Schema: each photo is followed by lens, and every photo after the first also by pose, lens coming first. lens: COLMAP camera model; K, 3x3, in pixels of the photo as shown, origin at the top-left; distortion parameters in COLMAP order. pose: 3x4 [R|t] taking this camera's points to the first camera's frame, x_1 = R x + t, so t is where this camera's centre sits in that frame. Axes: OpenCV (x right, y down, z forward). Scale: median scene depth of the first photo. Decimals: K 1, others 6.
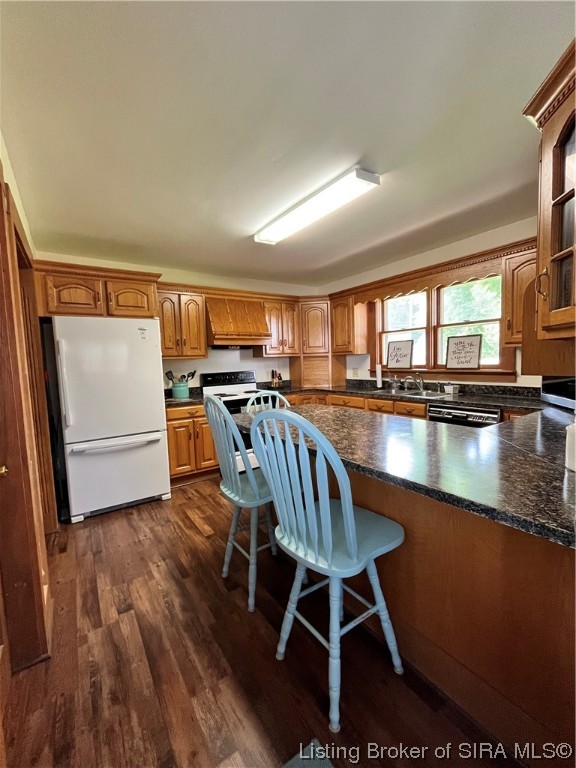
lens RADIAL K [[320.6, 0, 288.0], [0, 320.6, 384.0], [0, 0, 1]] dist [-0.002312, -0.000027]
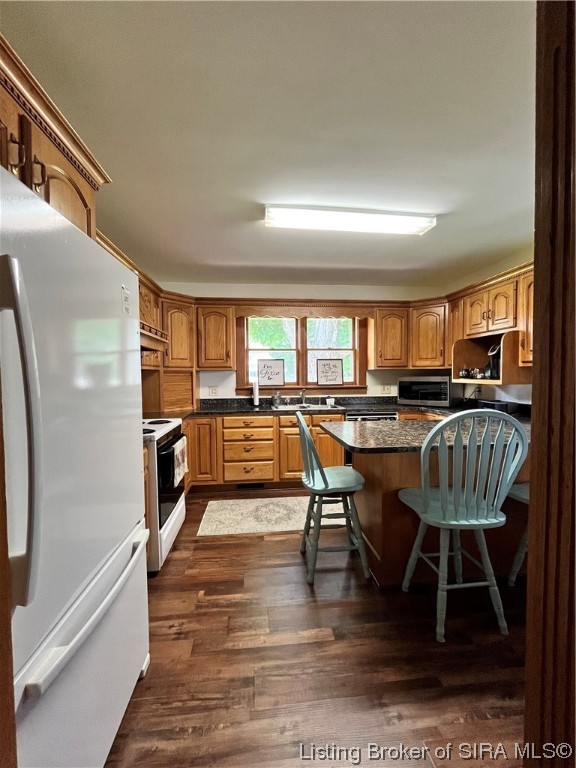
lens RADIAL K [[320.6, 0, 288.0], [0, 320.6, 384.0], [0, 0, 1]] dist [-0.002312, -0.000027]
pose [[0.474913, 0.005917, 0.880013, -0.601829], [0.057157, 0.997659, -0.037554, -0.012966], [-0.878175, 0.068134, 0.473463, 0.512532]]
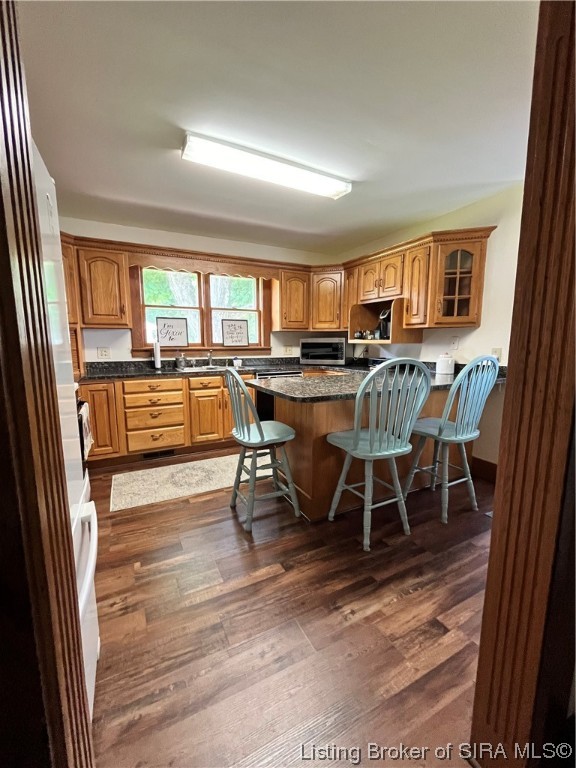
lens RADIAL K [[320.6, 0, 288.0], [0, 320.6, 384.0], [0, 0, 1]] dist [-0.002312, -0.000027]
pose [[0.122412, -0.096805, 0.987747, -0.631405], [0.070895, 0.993542, 0.088587, 0.001846], [-0.989944, 0.059182, 0.128484, 0.606223]]
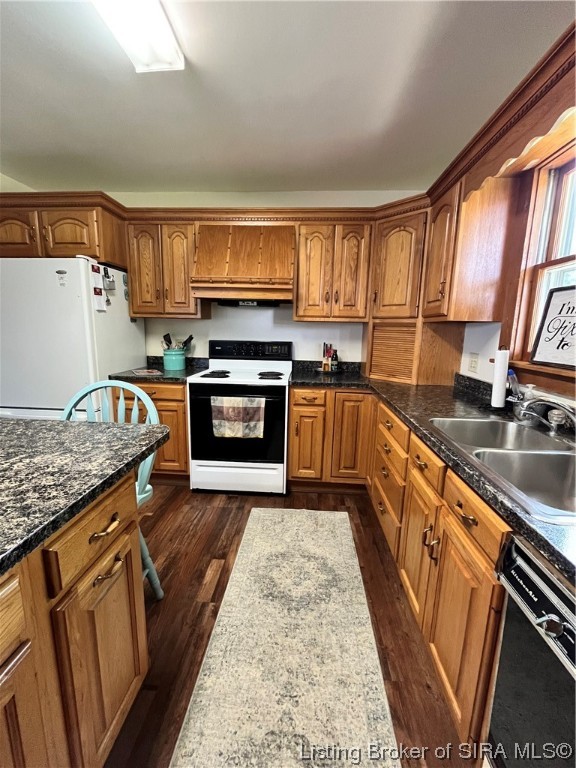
lens RADIAL K [[320.6, 0, 288.0], [0, 320.6, 384.0], [0, 0, 1]] dist [-0.002312, -0.000027]
pose [[0.785105, 0.154565, -0.599766, 0.360452], [-0.093306, 0.986825, 0.132174, -0.052630], [0.612294, -0.047809, 0.789183, 0.600413]]
